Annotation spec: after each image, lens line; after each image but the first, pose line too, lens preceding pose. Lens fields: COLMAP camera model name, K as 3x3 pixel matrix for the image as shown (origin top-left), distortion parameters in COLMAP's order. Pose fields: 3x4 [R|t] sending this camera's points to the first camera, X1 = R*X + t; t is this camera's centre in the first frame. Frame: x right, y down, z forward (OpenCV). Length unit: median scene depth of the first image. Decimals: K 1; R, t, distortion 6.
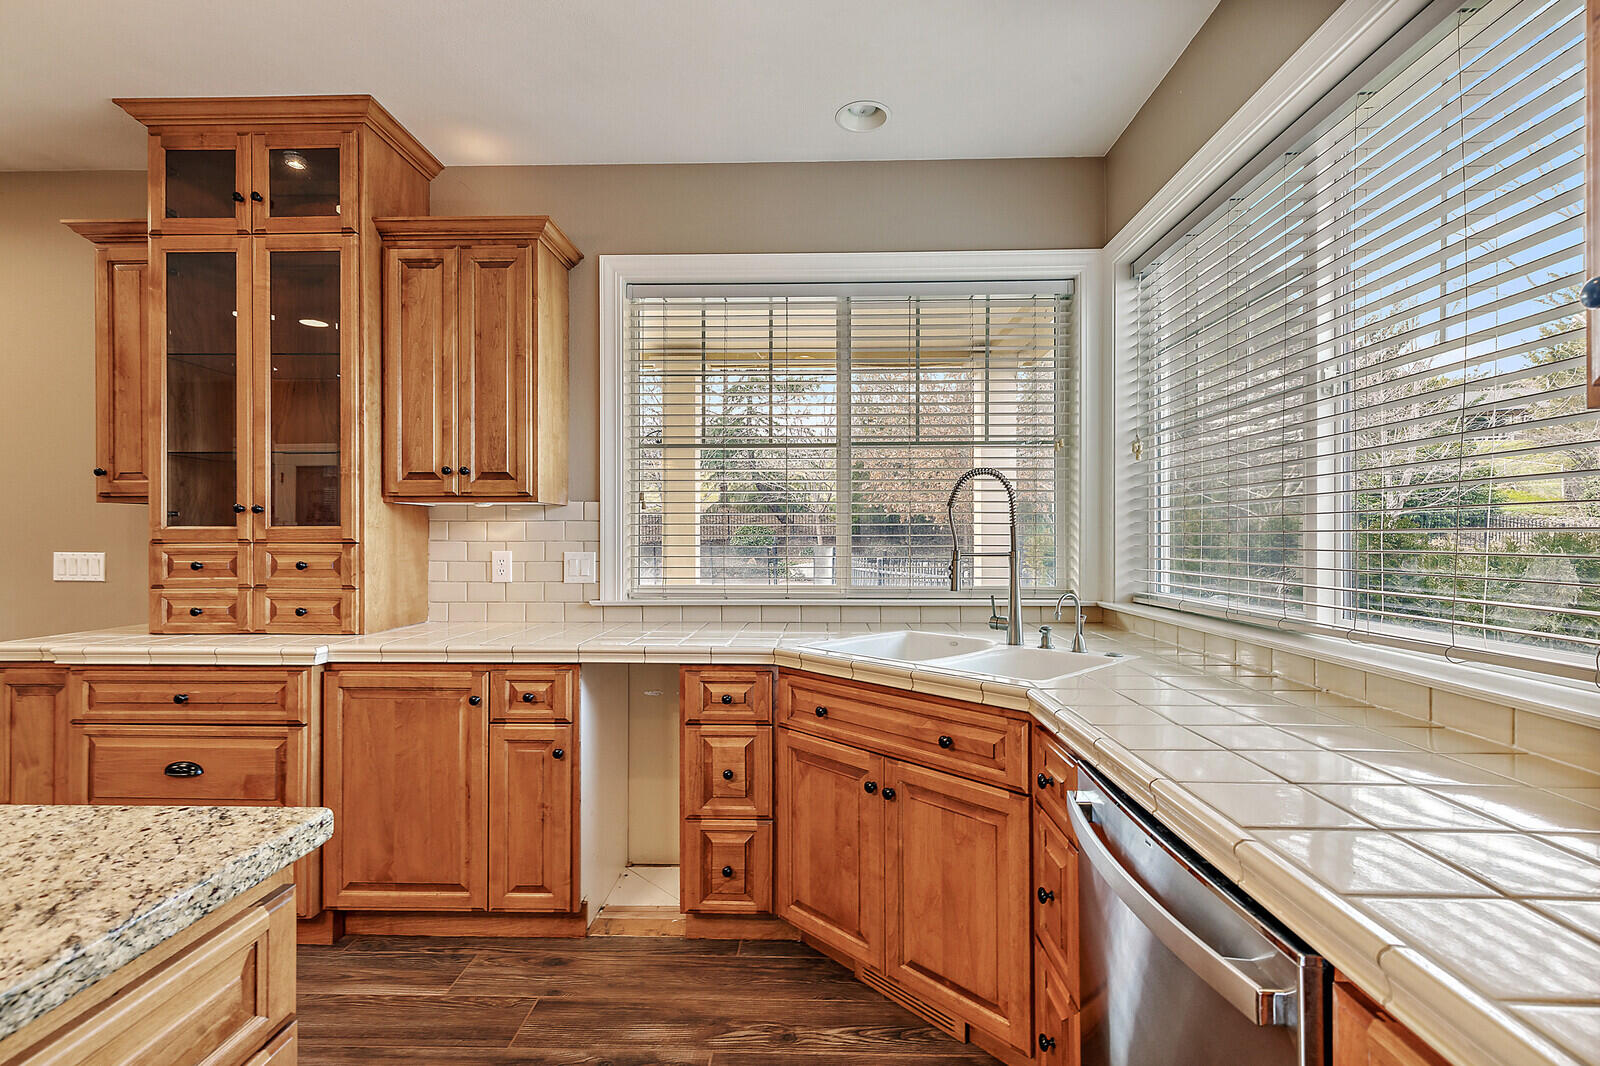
lens RADIAL K [[726.1, 0, 803.0], [0, 726.1, 533.9], [0, 0, 1]] dist [0.006630, -0.002047]
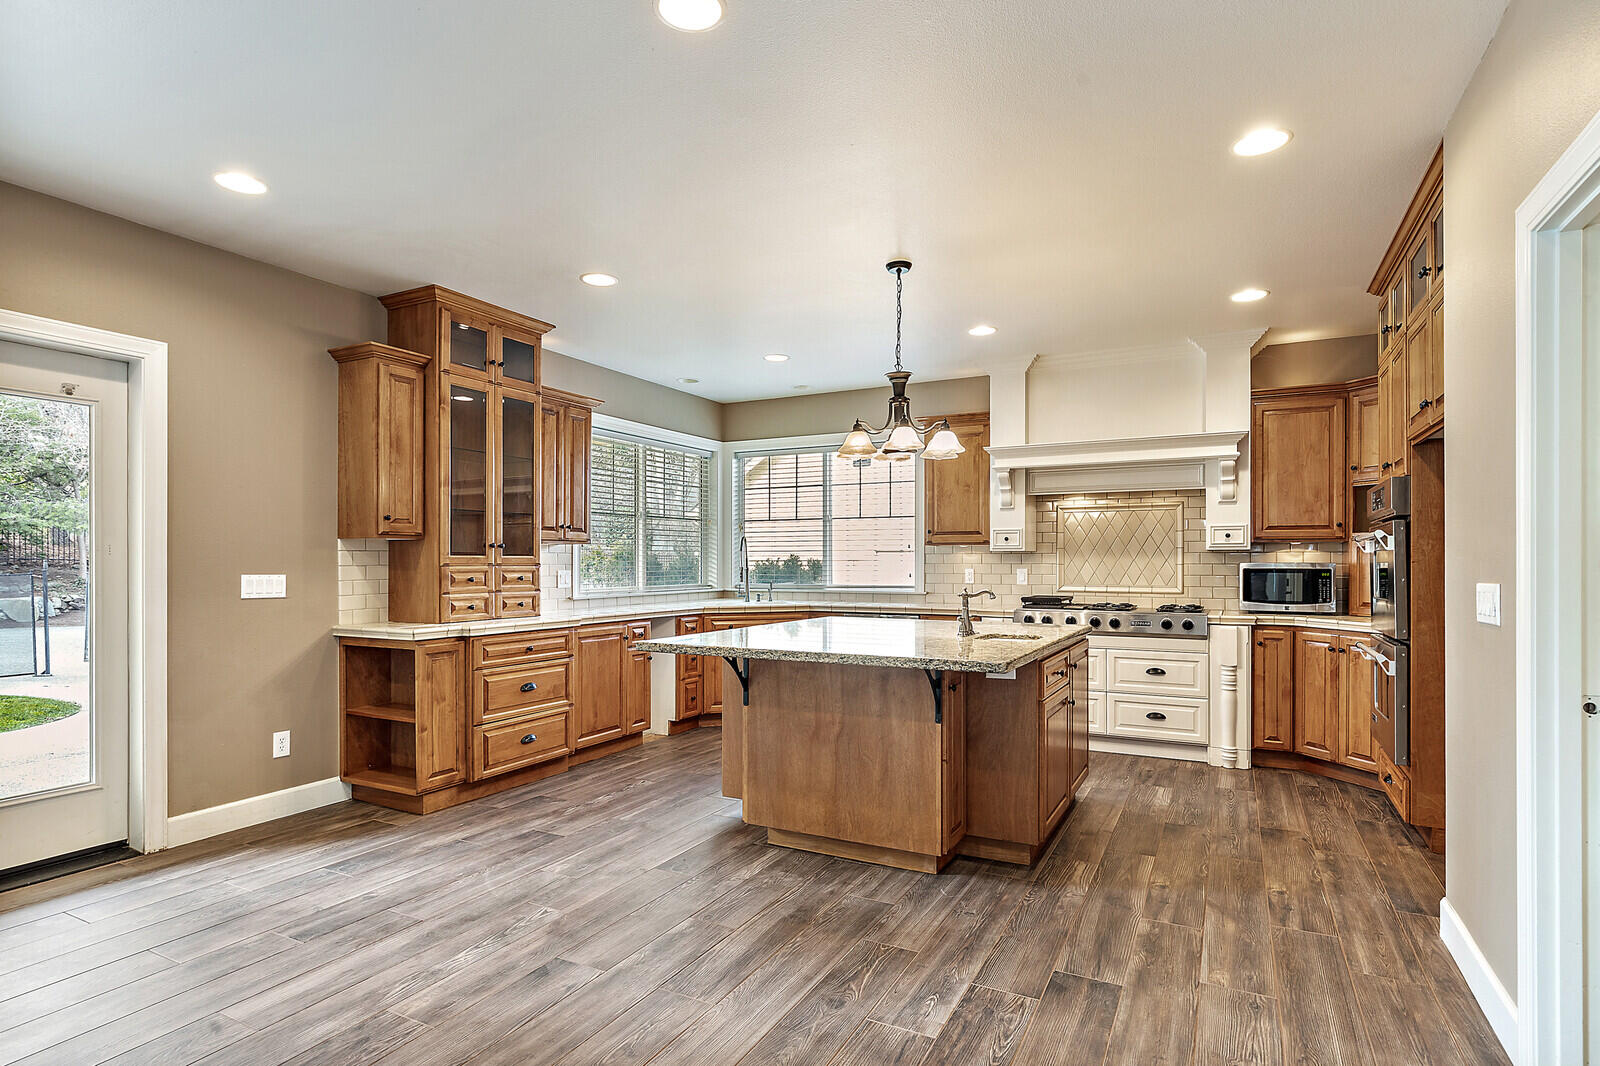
lens RADIAL K [[823.4, 0, 802.9], [0, 823.4, 566.4], [0, 0, 1]] dist [0.000167, -0.000262]
pose [[0.440917, -0.003776, 0.897540, -2.111144], [-0.003781, 0.999974, 0.006064, -0.000436], [-0.897540, -0.006068, 0.440891, -0.482945]]
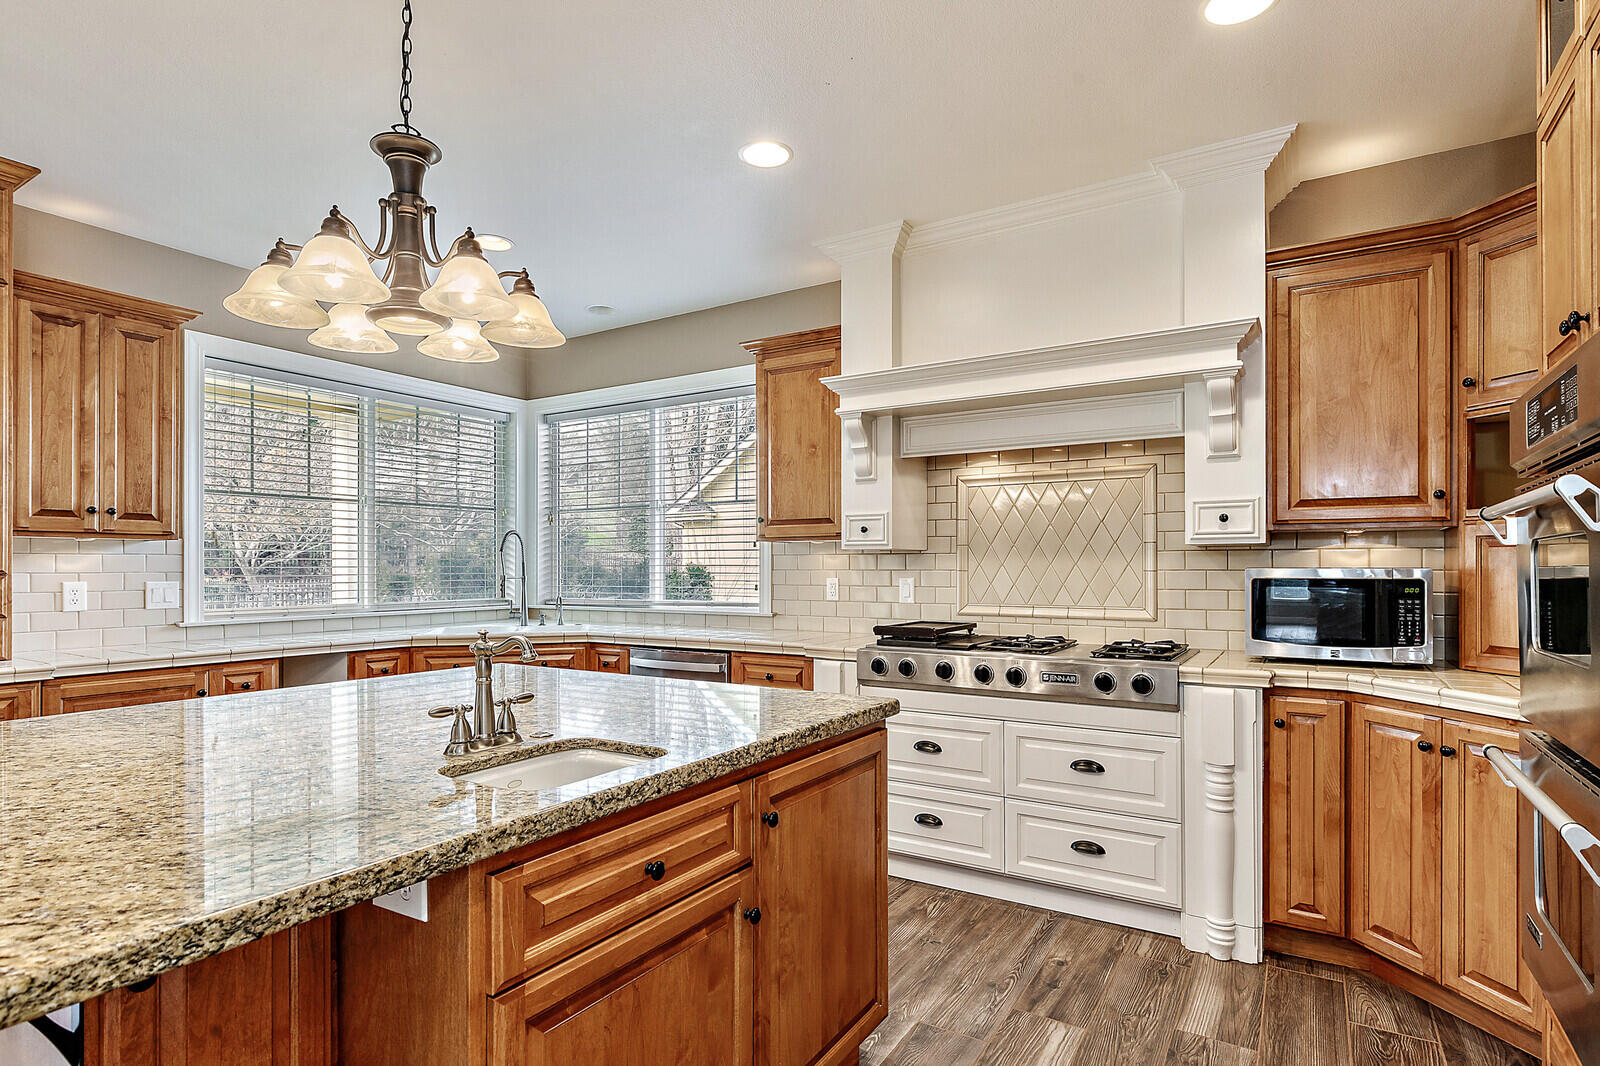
lens RADIAL K [[823.4, 0, 800.8], [0, 823.4, 569.0], [0, 0, 1]] dist [0.000167, -0.000262]
pose [[0.505934, -0.000570, 0.862572, -1.037768], [-0.002349, 0.999995, 0.002039, -0.000491], [-0.862569, -0.003058, 0.505930, -0.601310]]
